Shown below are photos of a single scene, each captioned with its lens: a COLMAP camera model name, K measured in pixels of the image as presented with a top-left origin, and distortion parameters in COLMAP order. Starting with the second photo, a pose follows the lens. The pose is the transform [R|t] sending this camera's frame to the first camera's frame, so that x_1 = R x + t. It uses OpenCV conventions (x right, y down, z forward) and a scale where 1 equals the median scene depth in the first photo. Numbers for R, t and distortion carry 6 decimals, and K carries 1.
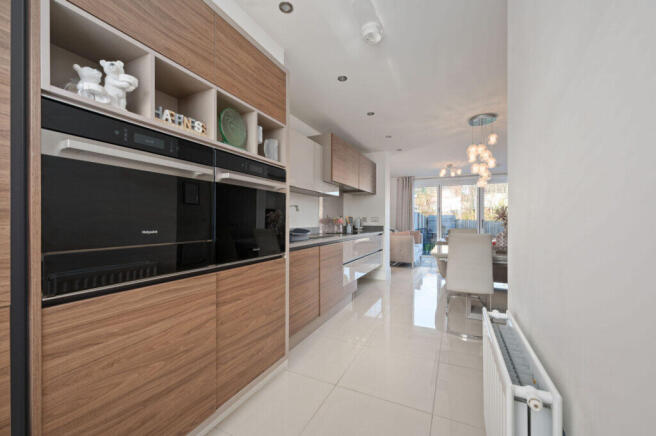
lens RADIAL K [[262.2, 0, 329.9], [0, 262.2, 220.9], [0, 0, 1]] dist [-0.001376, -0.000173]
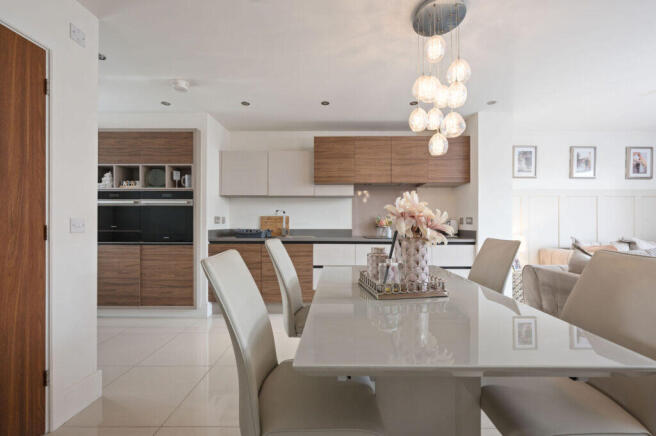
lens RADIAL K [[262.9, 0, 340.3], [0, 262.9, 222.0], [0, 0, 1]] dist [-0.001223, -0.000206]
pose [[0.426286, -0.006625, -0.904564, 1.125848], [0.000006, 0.999973, -0.007321, 0.004768], [0.904589, 0.003116, 0.426274, 0.755094]]
